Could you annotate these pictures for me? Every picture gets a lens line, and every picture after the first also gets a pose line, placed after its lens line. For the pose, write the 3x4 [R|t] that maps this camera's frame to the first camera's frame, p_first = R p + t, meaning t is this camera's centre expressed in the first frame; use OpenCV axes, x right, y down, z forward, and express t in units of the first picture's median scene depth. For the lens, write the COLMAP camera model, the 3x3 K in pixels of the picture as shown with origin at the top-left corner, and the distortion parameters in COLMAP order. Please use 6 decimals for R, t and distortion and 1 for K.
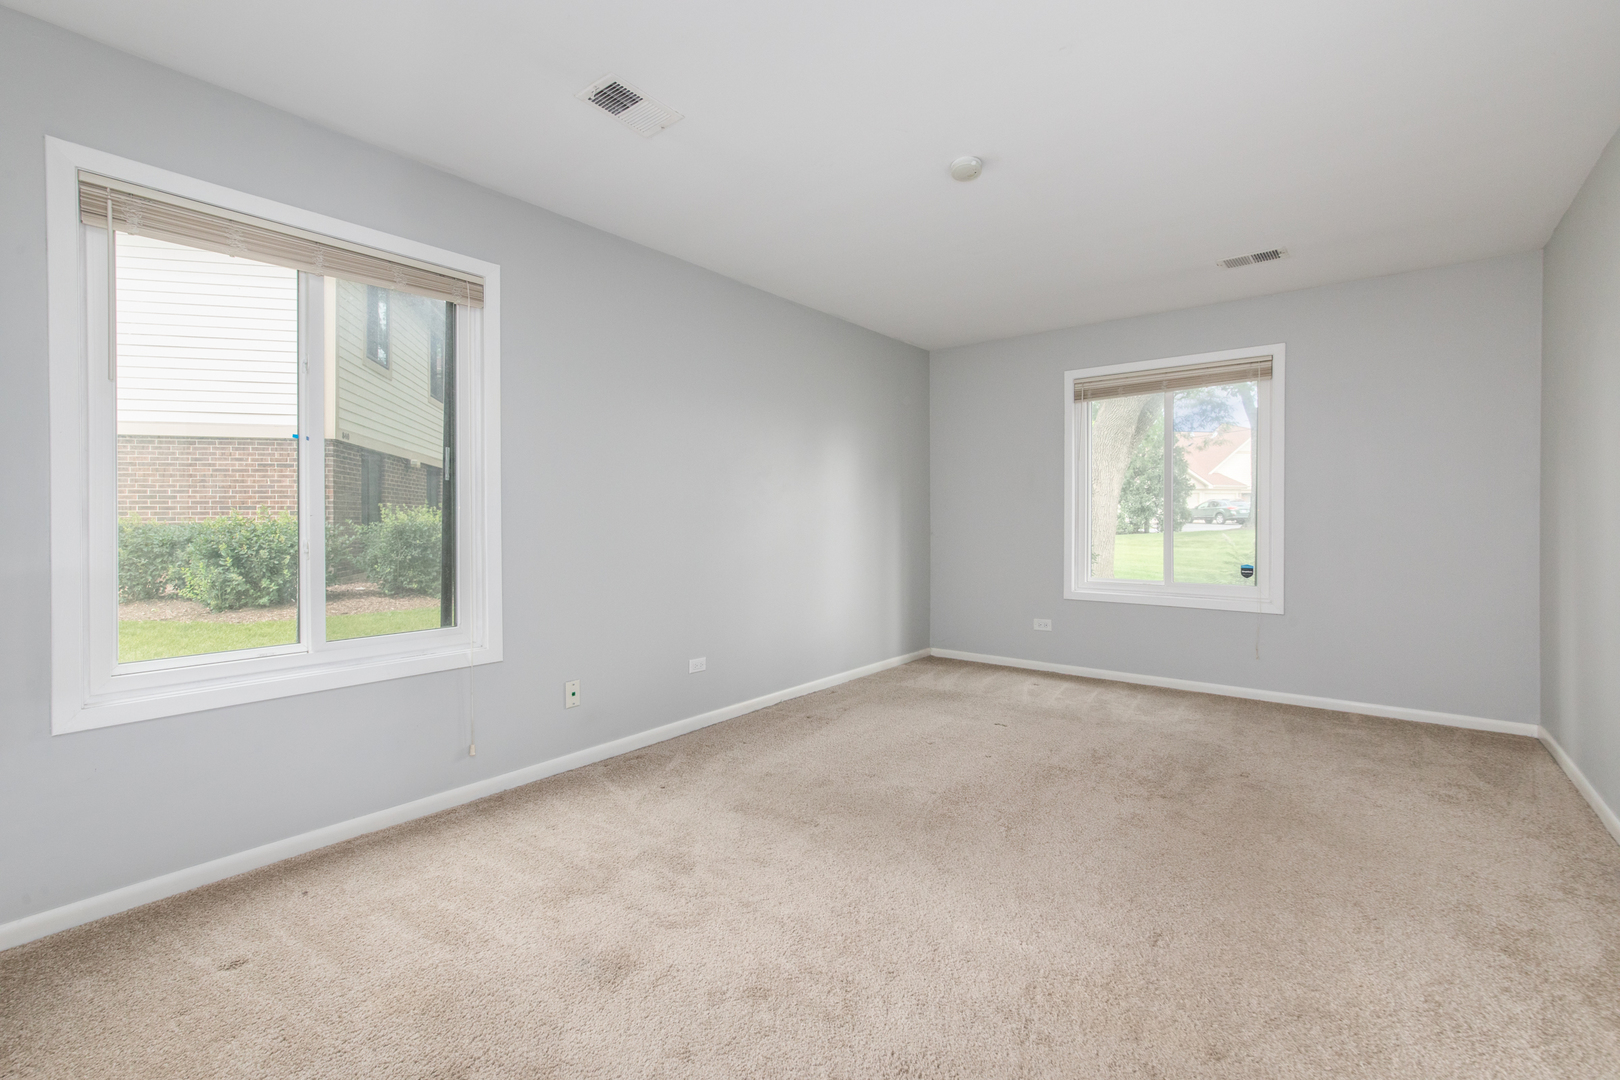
lens RADIAL K [[704.8, 0, 811.0], [0, 704.8, 527.6], [0, 0, 1]] dist [0.001383, 0.000027]
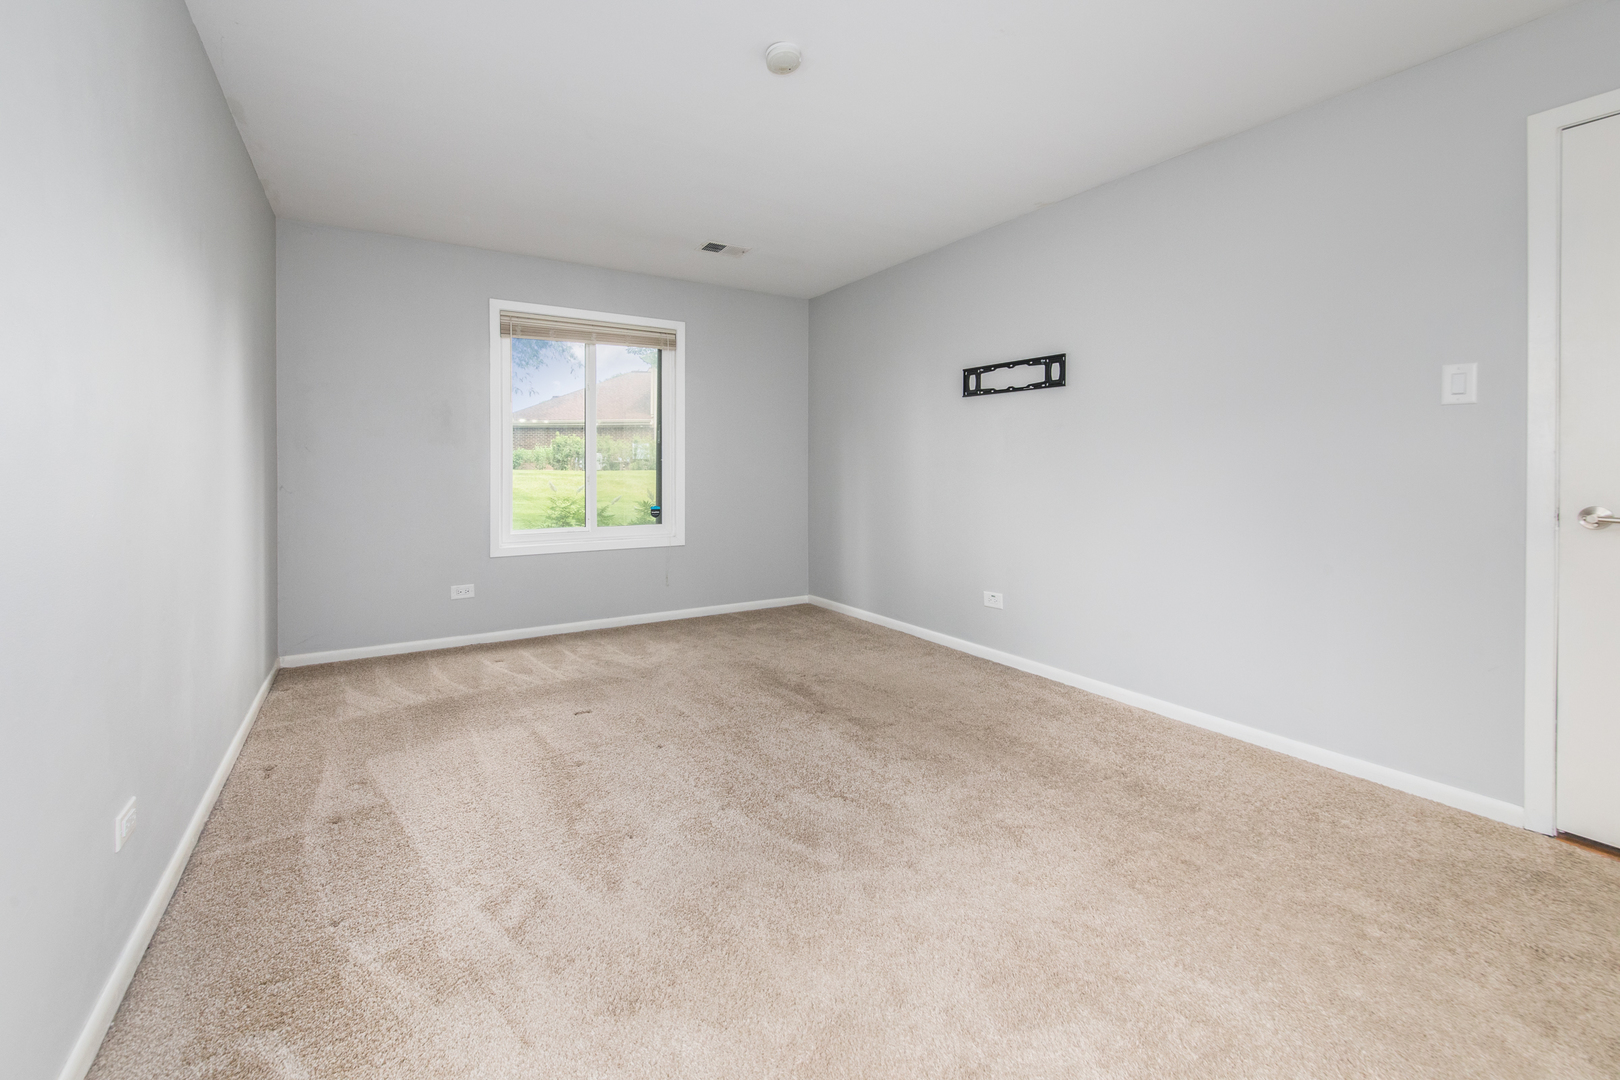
lens RADIAL K [[657.4, 0, 768.2], [0, 657.4, 474.2], [0, 0, 1]] dist [-0.003078, -0.000285]
pose [[0.354065, -0.006901, 0.935195, -0.348283], [0.008394, 0.999956, 0.004201, -0.003822], [-0.935183, 0.006363, 0.354108, 0.475029]]
